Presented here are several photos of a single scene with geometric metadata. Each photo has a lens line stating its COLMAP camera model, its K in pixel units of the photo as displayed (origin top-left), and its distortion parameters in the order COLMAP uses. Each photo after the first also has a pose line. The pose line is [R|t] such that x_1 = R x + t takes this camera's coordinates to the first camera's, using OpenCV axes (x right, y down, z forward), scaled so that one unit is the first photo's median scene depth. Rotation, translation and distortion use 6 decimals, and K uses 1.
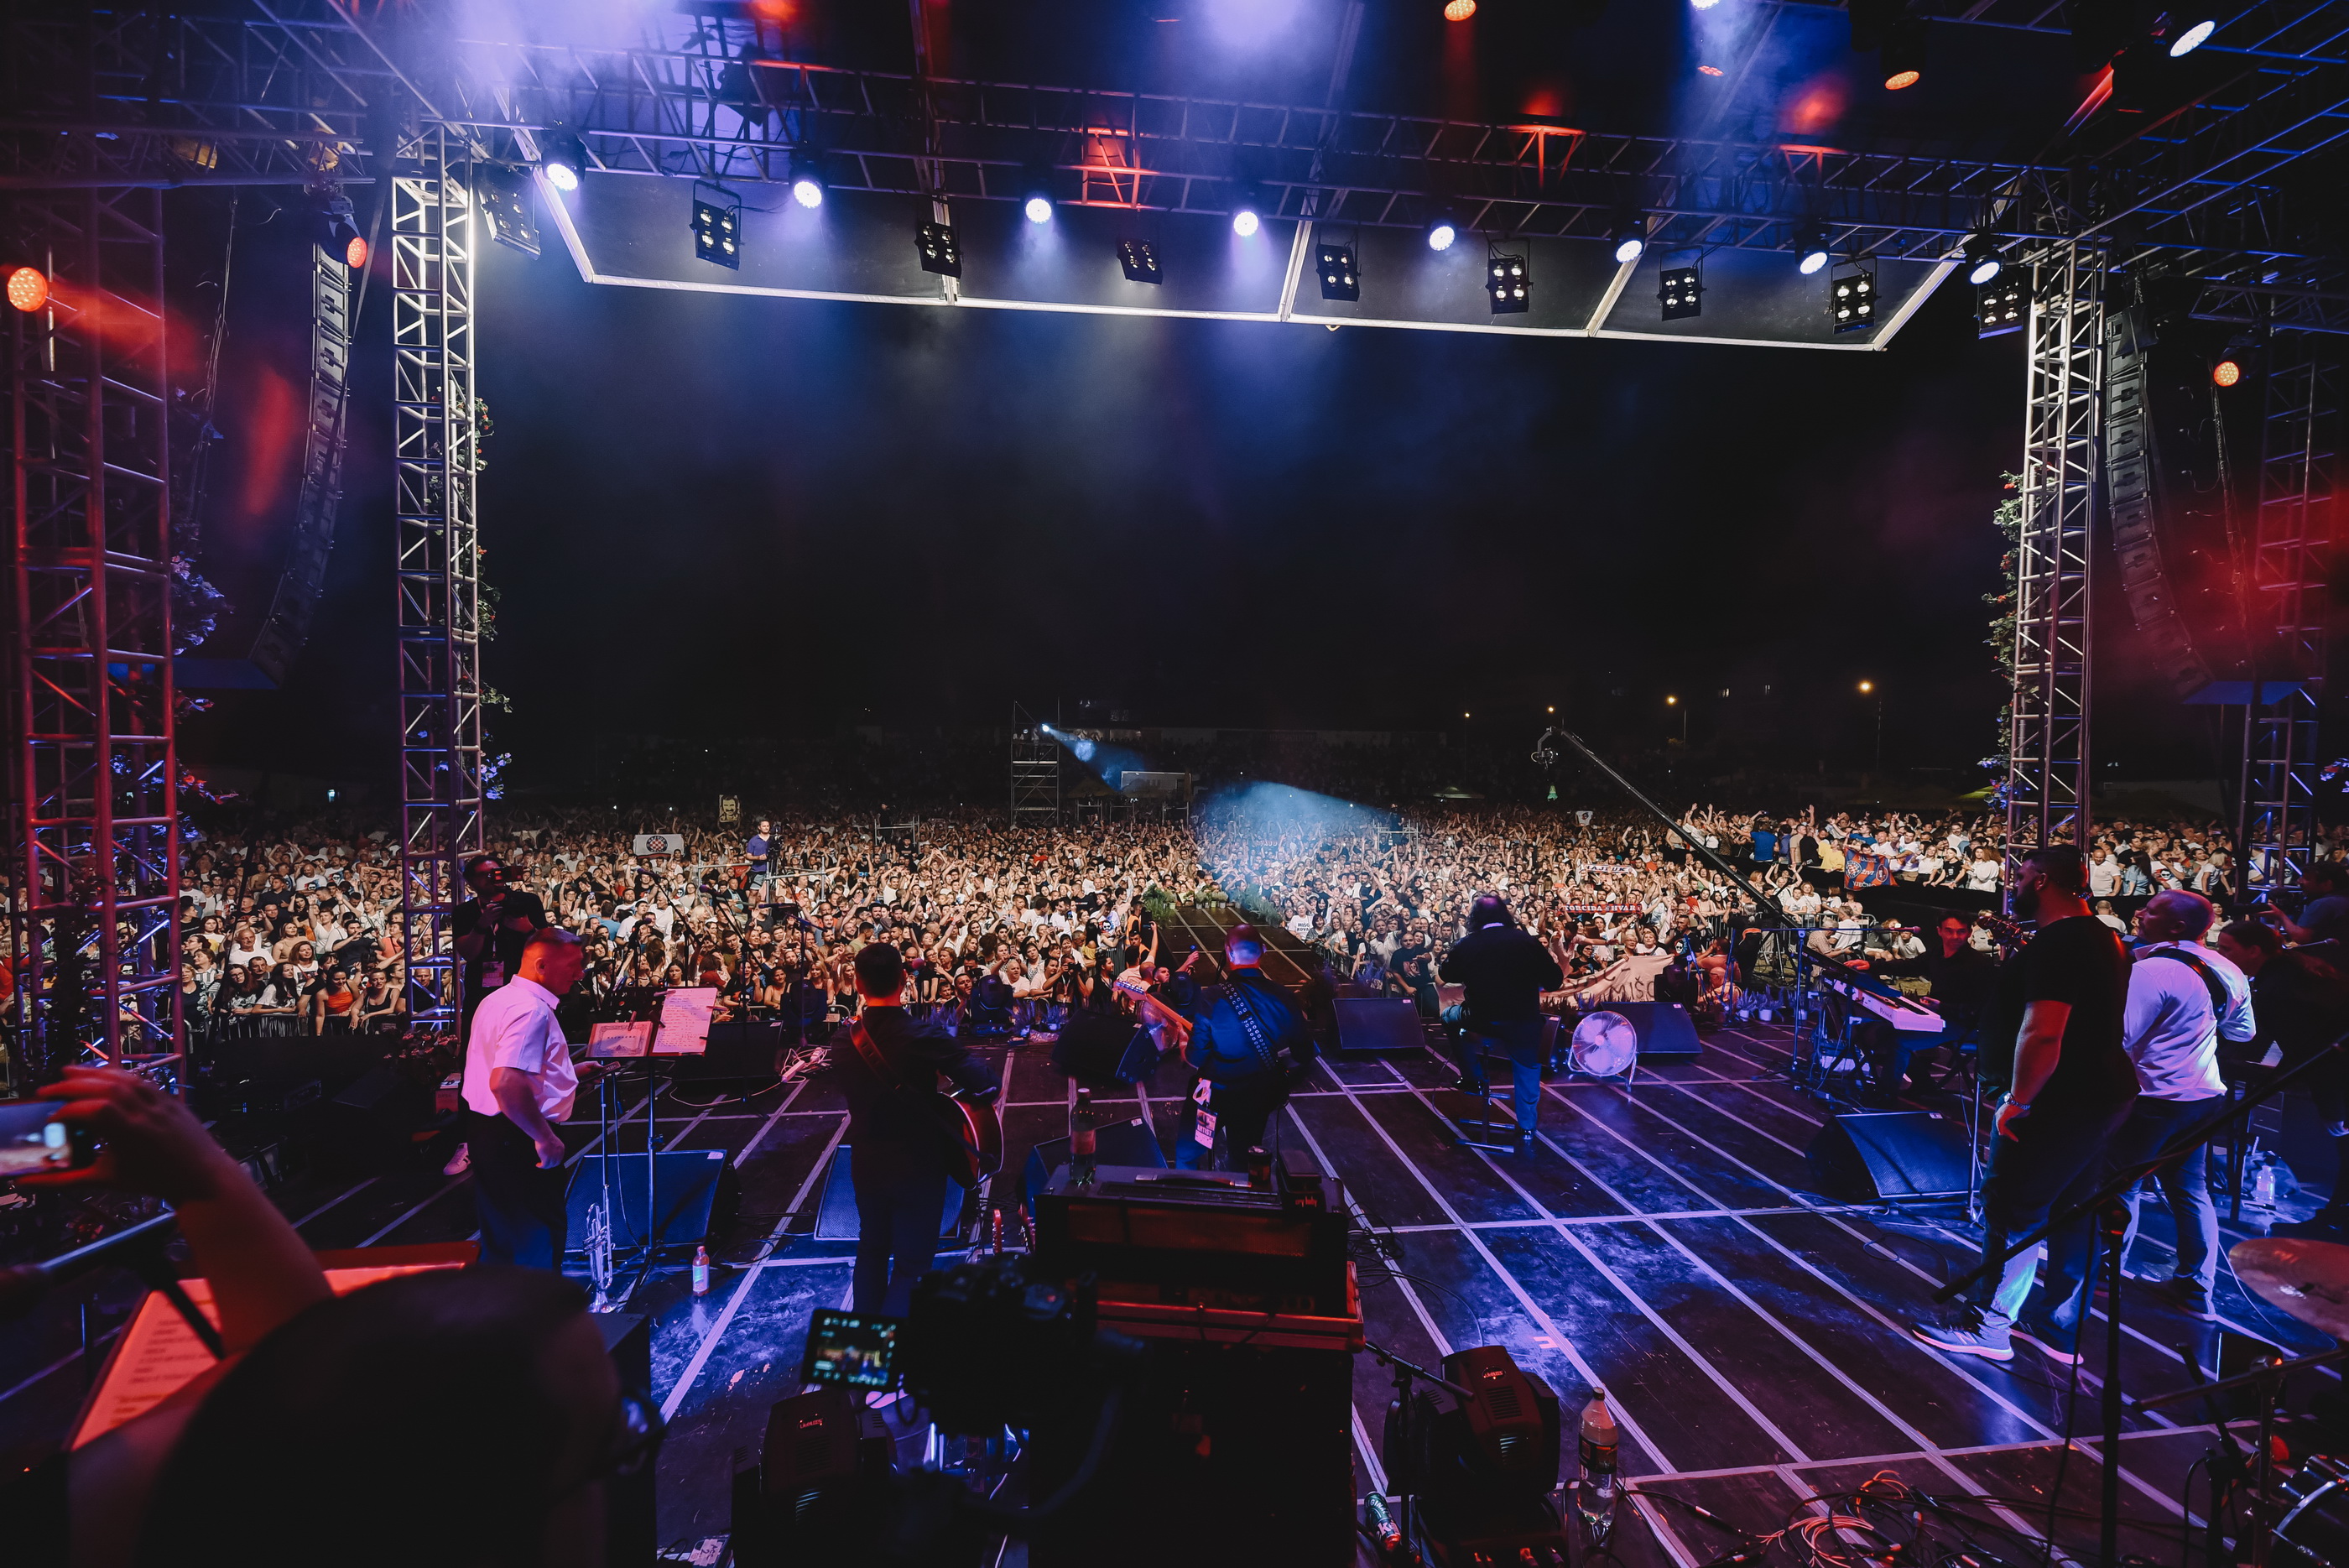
lens RADIAL K [[947.5, 0, 1174.4], [0, 947.5, 787.2], [0, 0, 1]] dist [0.002060, 0.000105]
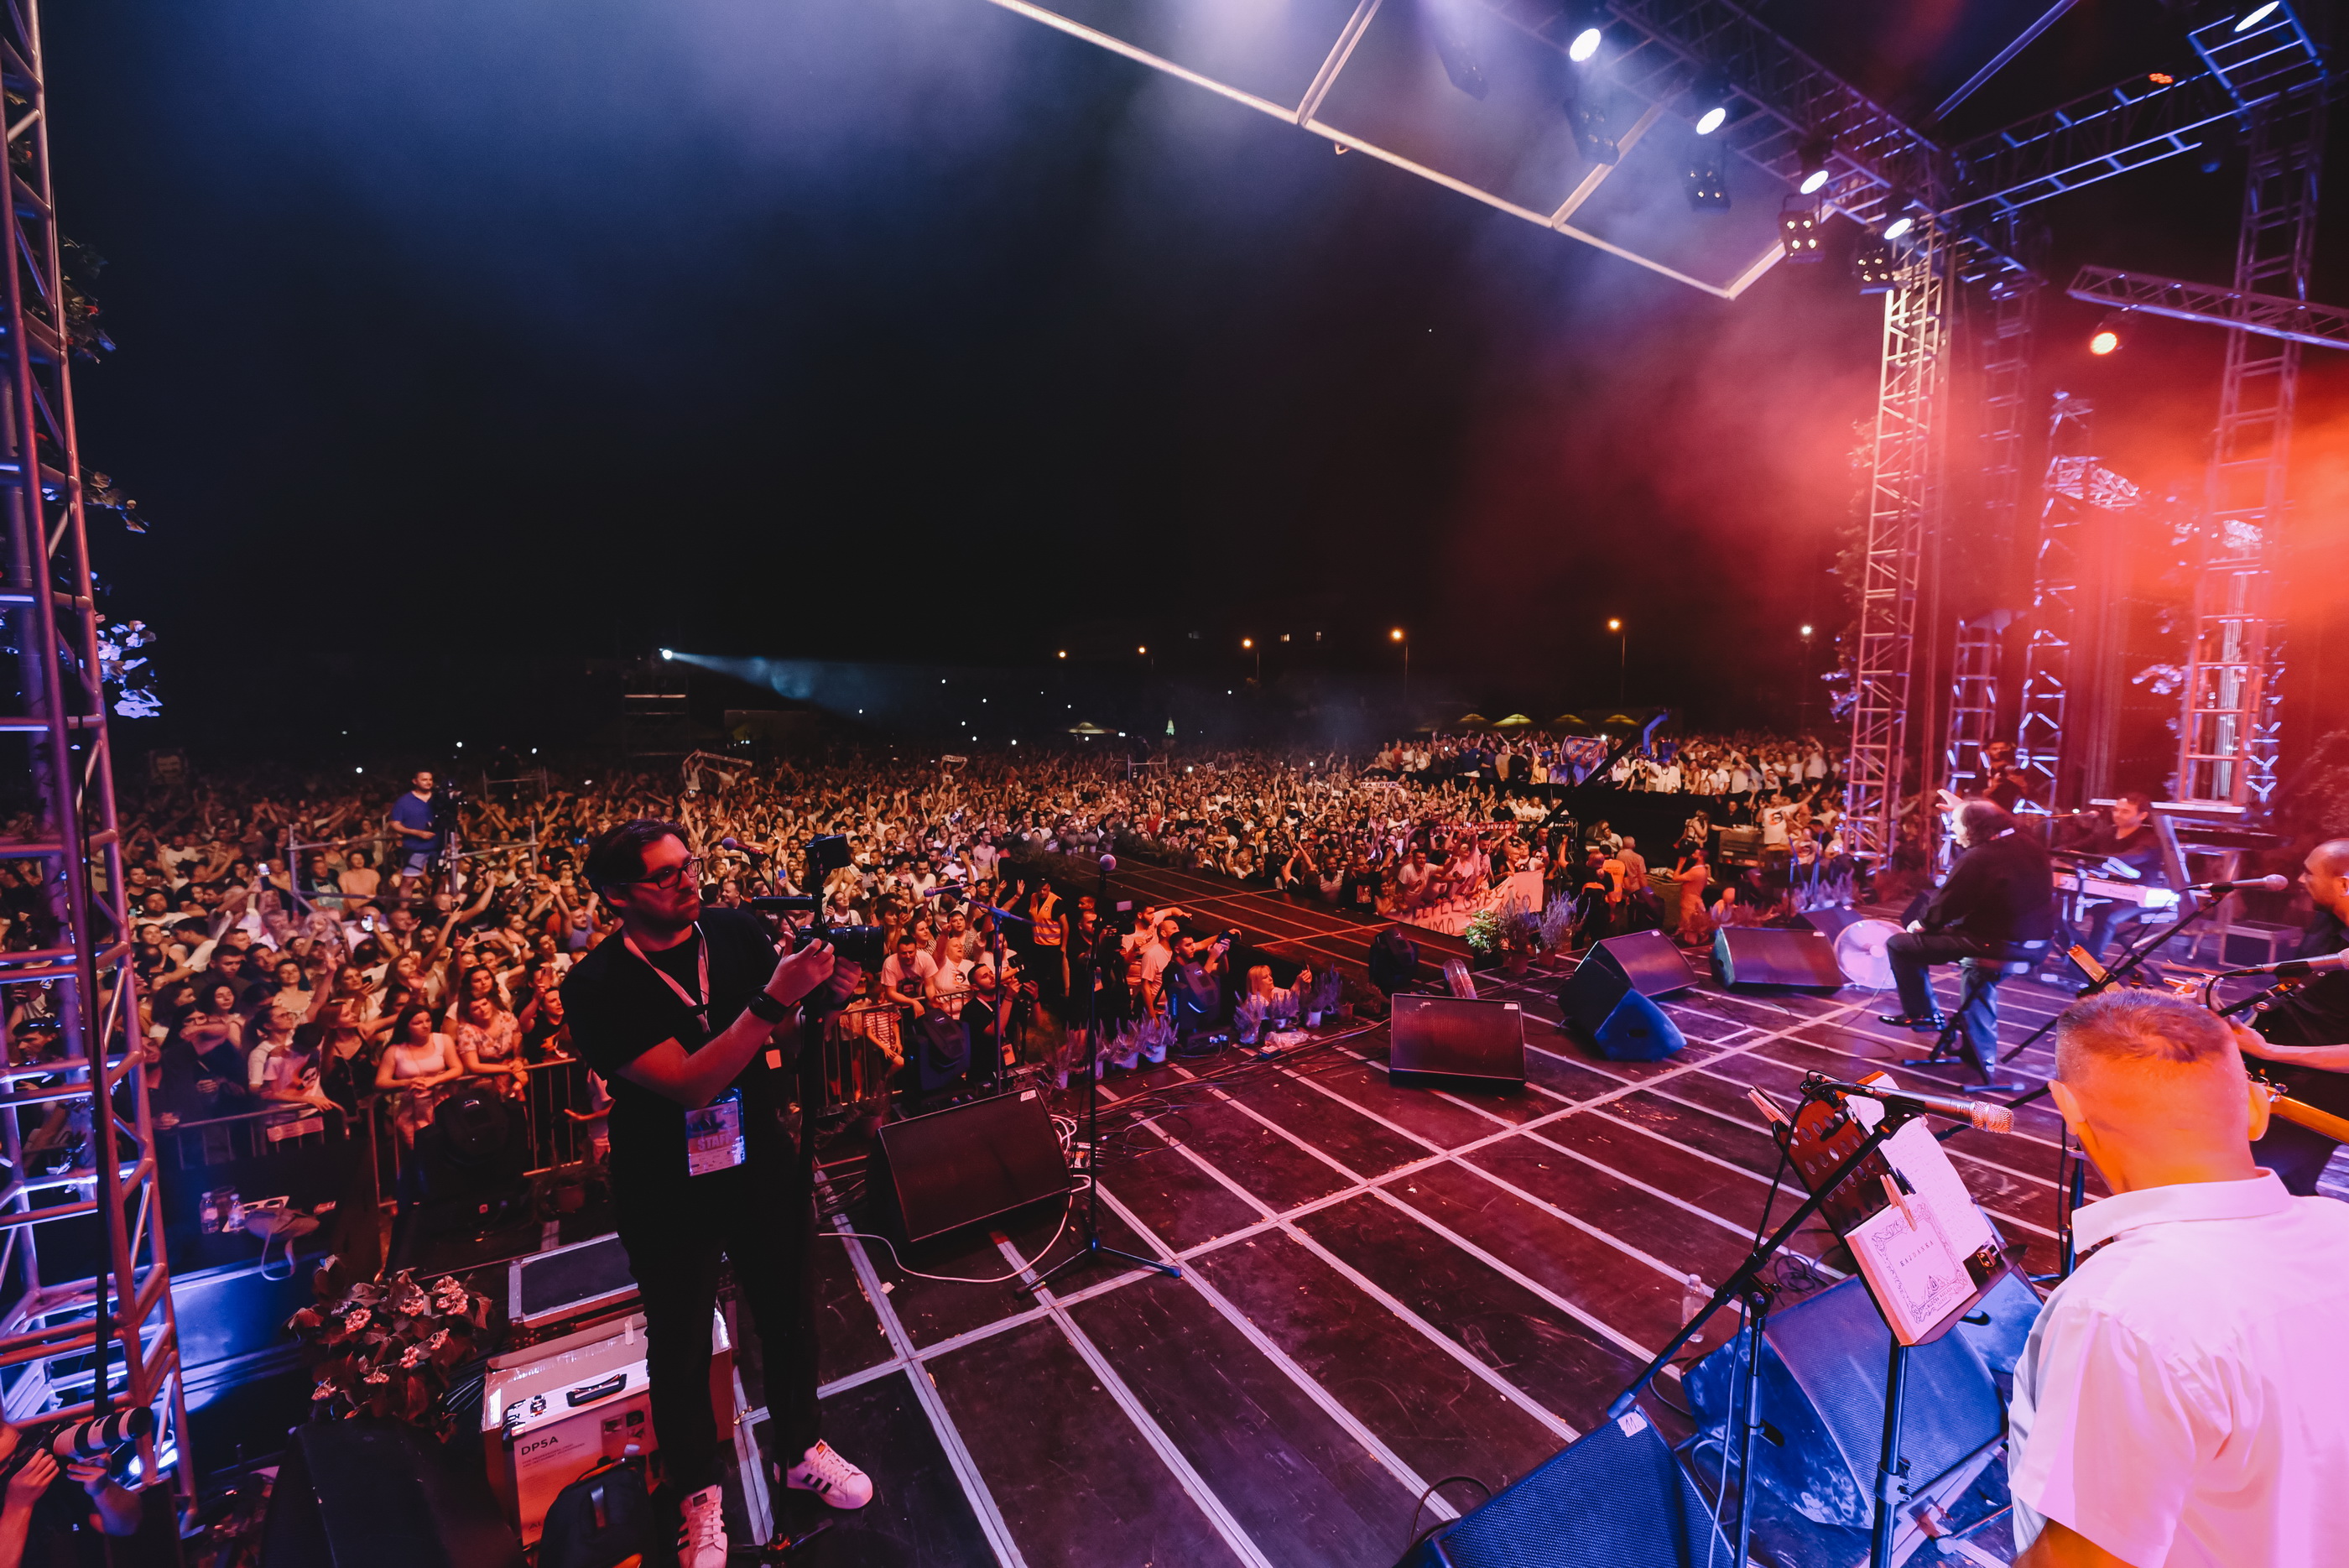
lens RADIAL K [[947.5, 0, 1173.6], [0, 947.5, 787.5], [0, 0, 1]] dist [0.002060, 0.000105]
pose [[0.900291, -0.044173, 0.433042, -0.394417], [0.017067, 0.997655, 0.066285, 0.020606], [-0.434954, -0.052285, 0.898933, 0.315763]]
